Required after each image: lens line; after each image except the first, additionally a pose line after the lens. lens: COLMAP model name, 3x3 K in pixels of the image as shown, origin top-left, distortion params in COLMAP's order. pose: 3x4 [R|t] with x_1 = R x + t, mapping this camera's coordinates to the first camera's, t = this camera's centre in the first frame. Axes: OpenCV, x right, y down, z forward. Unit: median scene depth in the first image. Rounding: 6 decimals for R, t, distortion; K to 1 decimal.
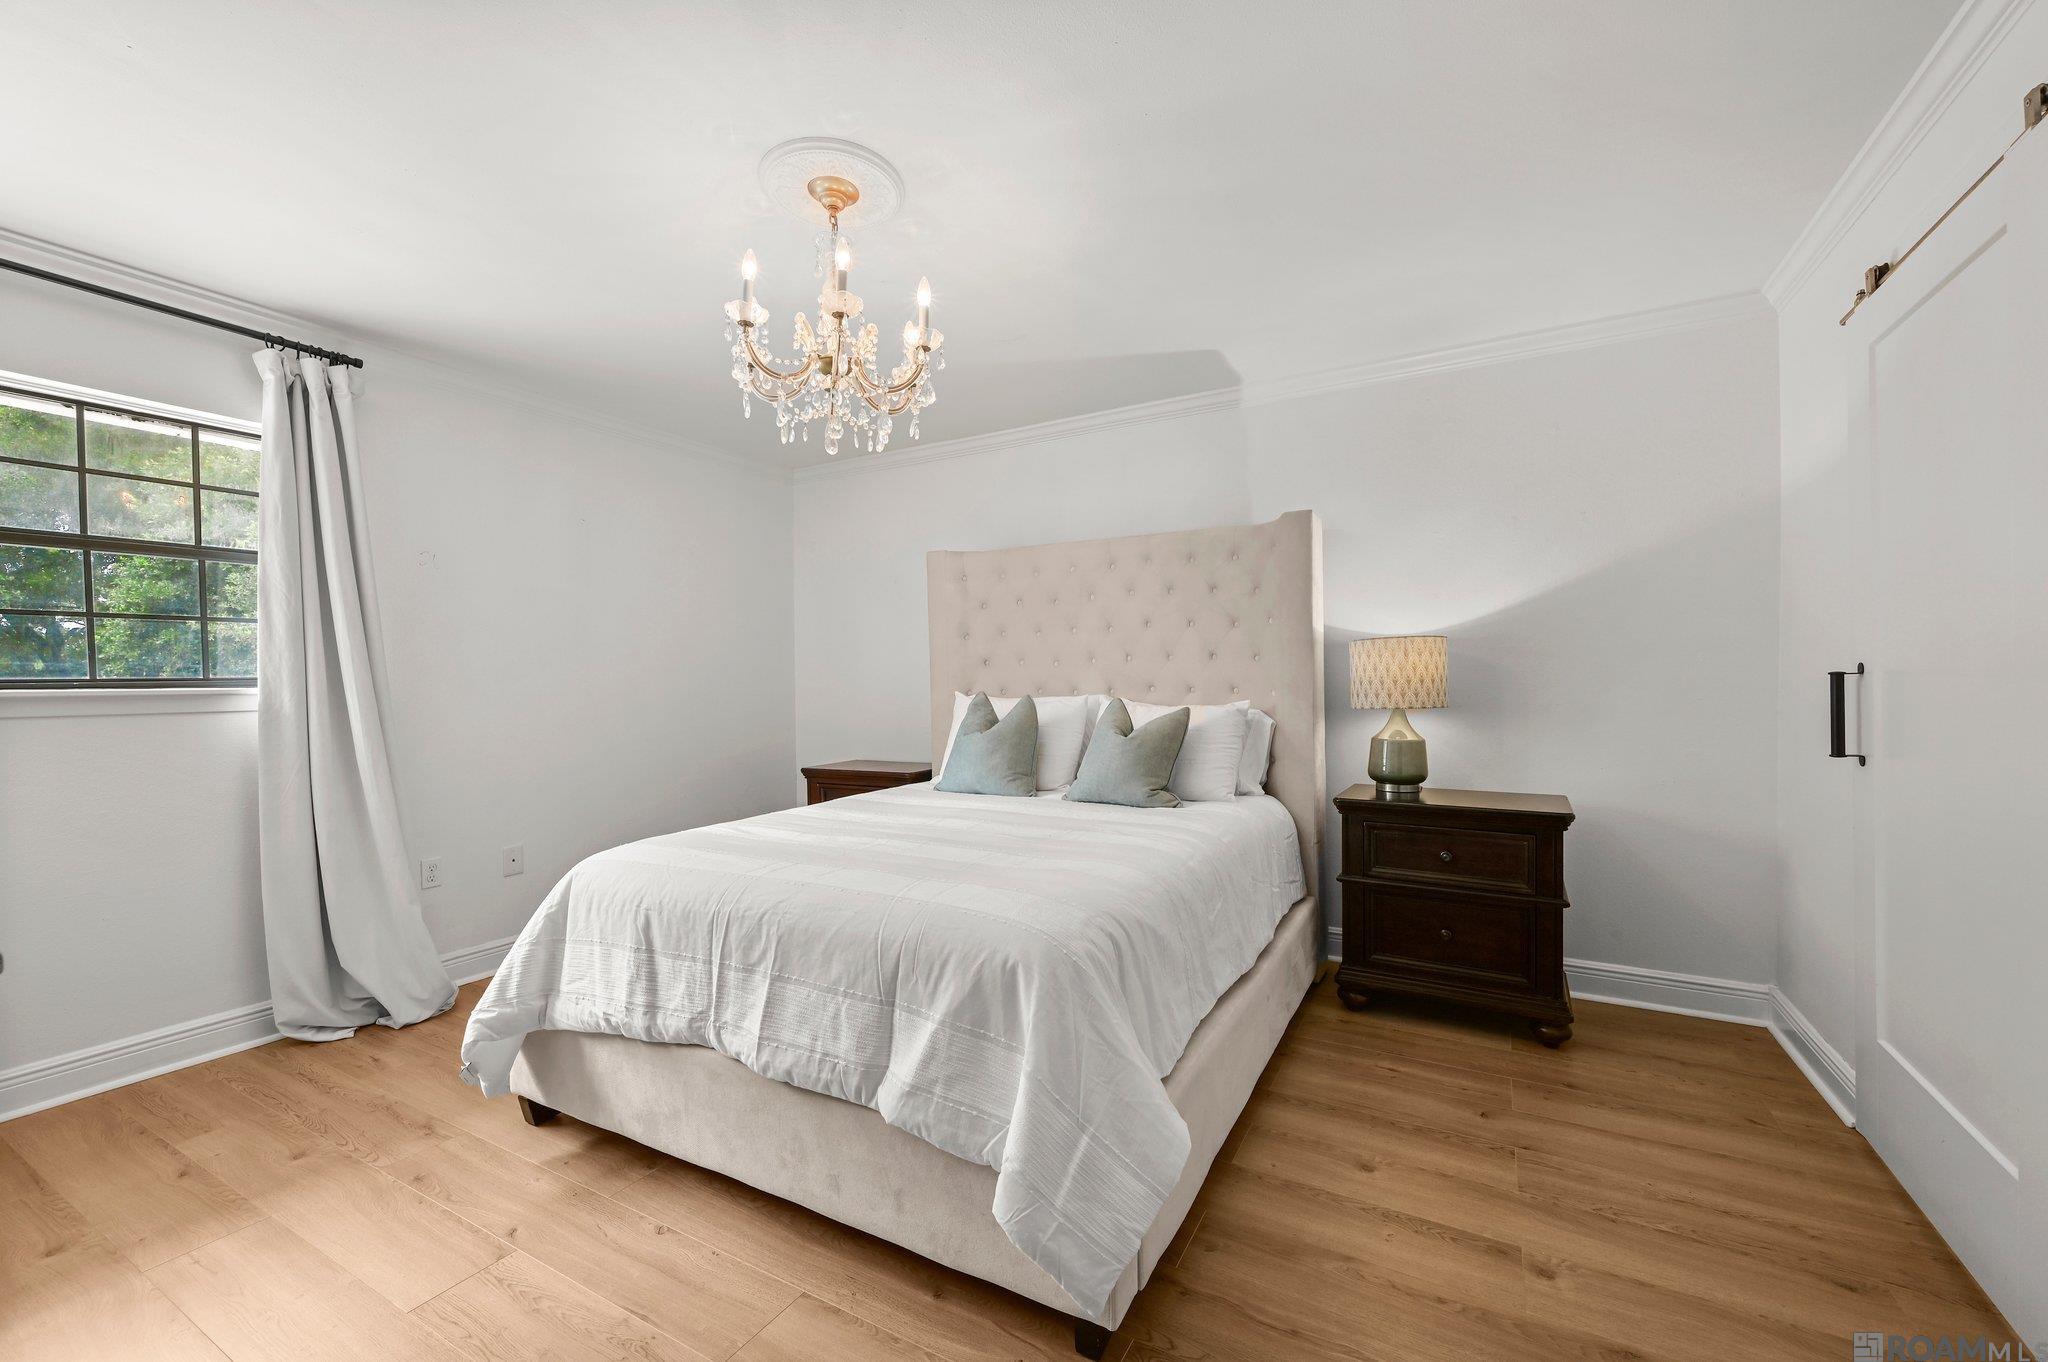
lens RADIAL K [[795.7, 0, 1033.8], [0, 795.7, 680.1], [0, 0, 1]] dist [-0.000260, 0.001338]
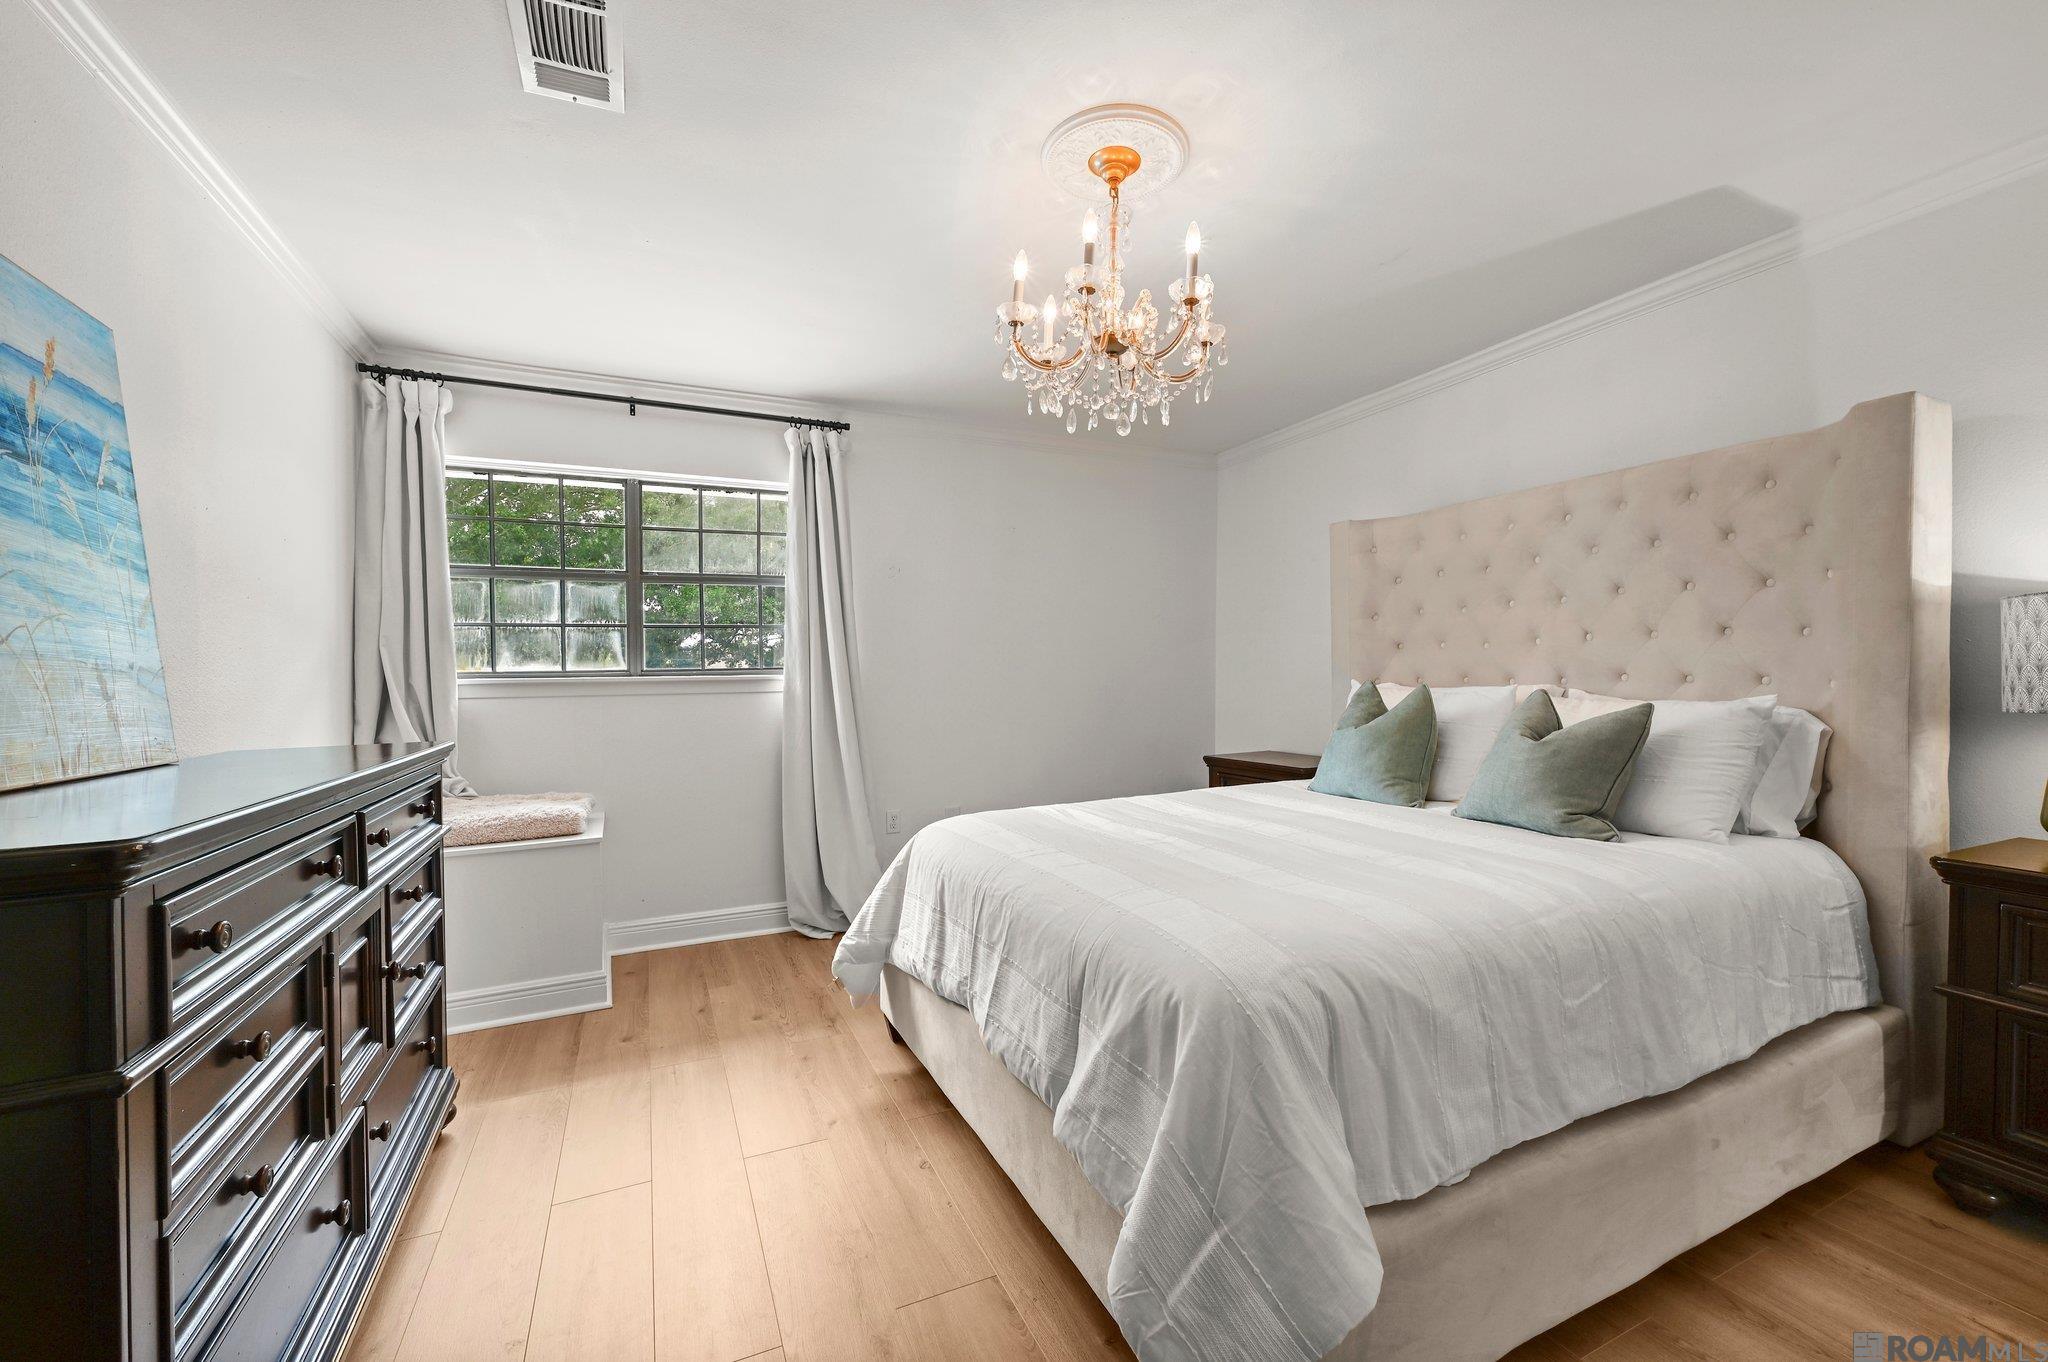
lens RADIAL K [[795.7, 0, 1022.5], [0, 795.7, 678.9], [0, 0, 1]] dist [-0.000260, 0.001338]
pose [[0.821413, 0.003956, -0.570320, 0.168330], [0.004910, 0.999890, 0.014006, -0.001048], [0.570312, -0.014305, 0.821303, 0.108177]]
